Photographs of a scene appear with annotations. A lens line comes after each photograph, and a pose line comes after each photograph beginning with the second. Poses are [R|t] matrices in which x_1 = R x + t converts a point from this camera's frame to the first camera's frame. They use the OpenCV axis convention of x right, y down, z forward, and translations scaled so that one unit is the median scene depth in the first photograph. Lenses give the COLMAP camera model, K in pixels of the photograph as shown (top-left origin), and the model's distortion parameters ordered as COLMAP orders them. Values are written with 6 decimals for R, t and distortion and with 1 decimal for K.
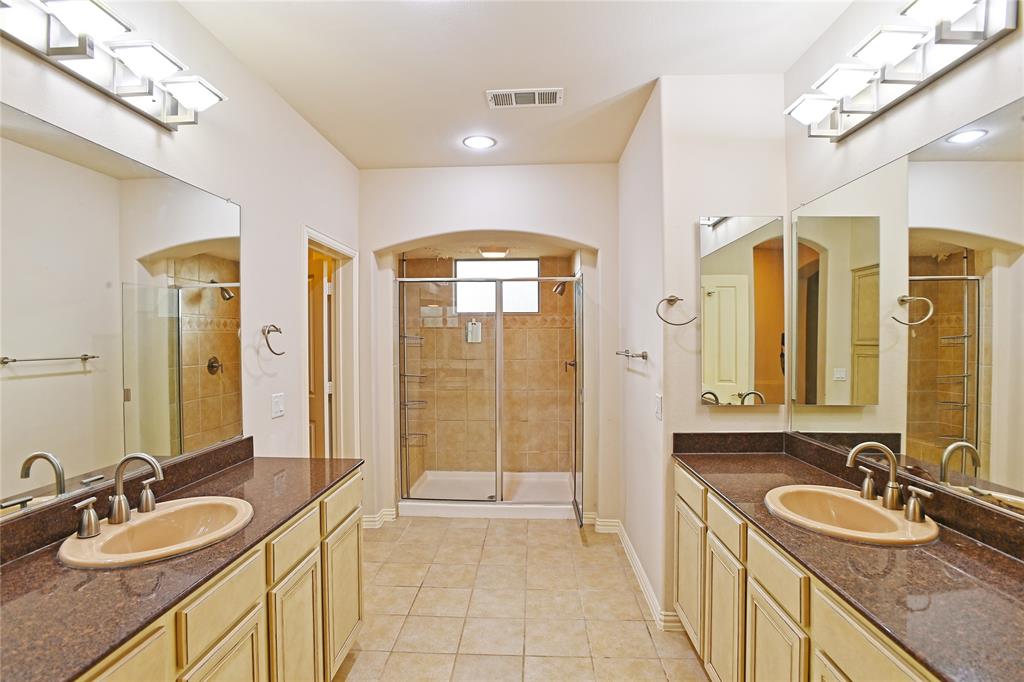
lens RADIAL K [[499.7, 0, 510.6], [0, 499.7, 339.5], [0, 0, 1]] dist [-0.058645, 0.020783]
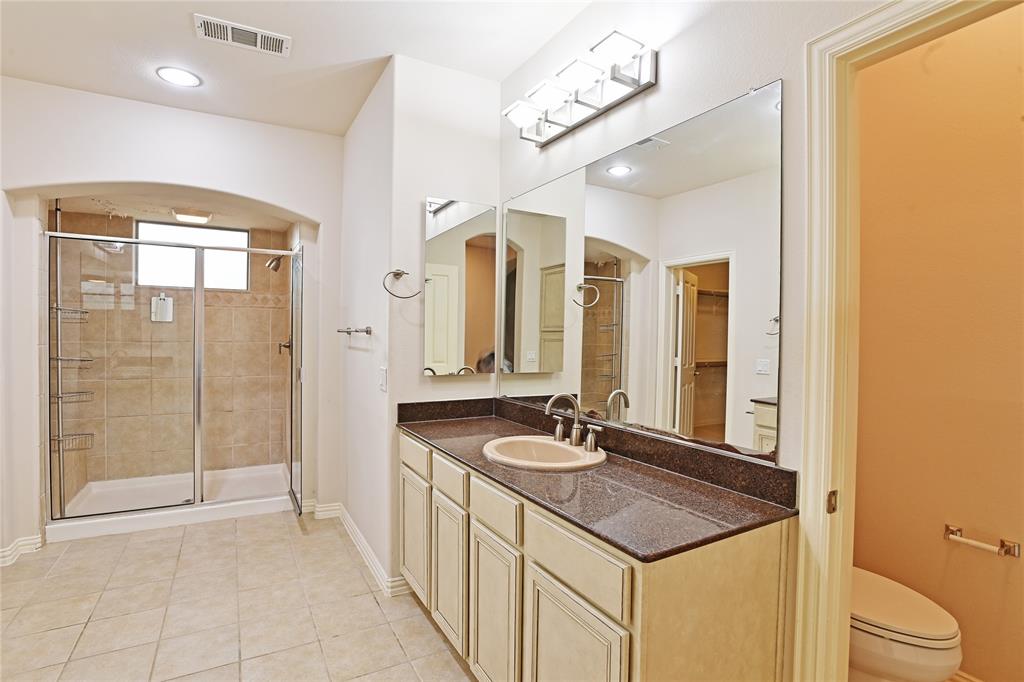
lens RADIAL K [[499.7, 0, 507.5], [0, 499.7, 337.8], [0, 0, 1]] dist [-0.058645, 0.020783]
pose [[0.850167, 0.008317, 0.526447, -0.022519], [-0.014694, 0.999861, 0.007933, 0.036871], [-0.526308, -0.014480, 0.850171, 0.003059]]
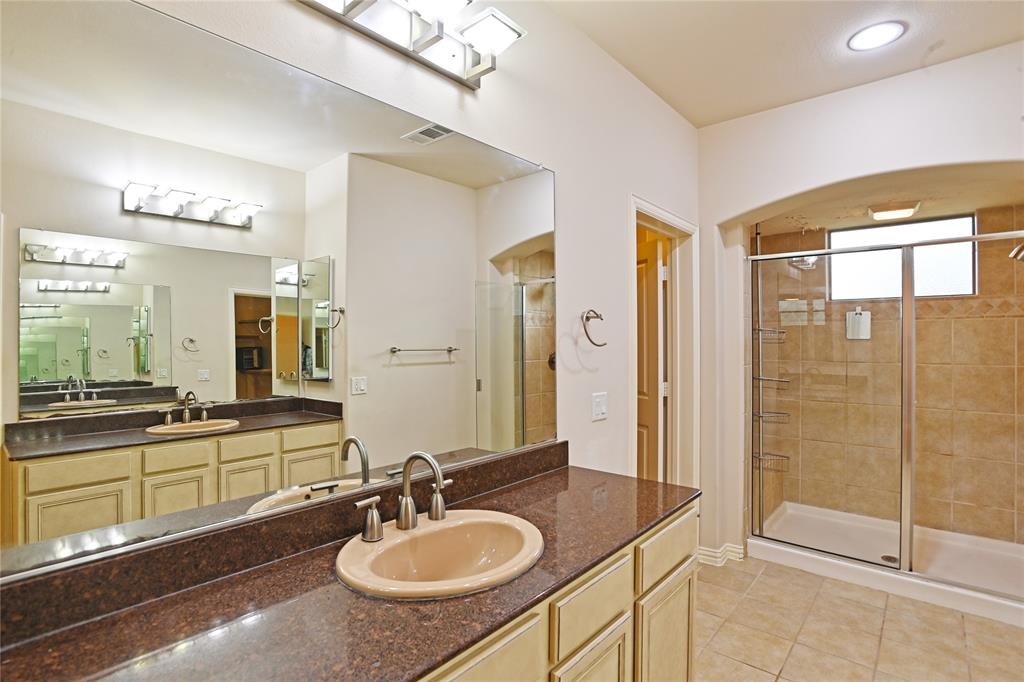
lens RADIAL K [[499.7, 0, 512.3], [0, 499.7, 338.9], [0, 0, 1]] dist [-0.058645, 0.020783]
pose [[0.786010, 0.000583, -0.618213, -0.060395], [-0.004378, 0.999980, -0.004623, 0.022757], [0.618198, 0.006340, 0.785997, 0.237008]]
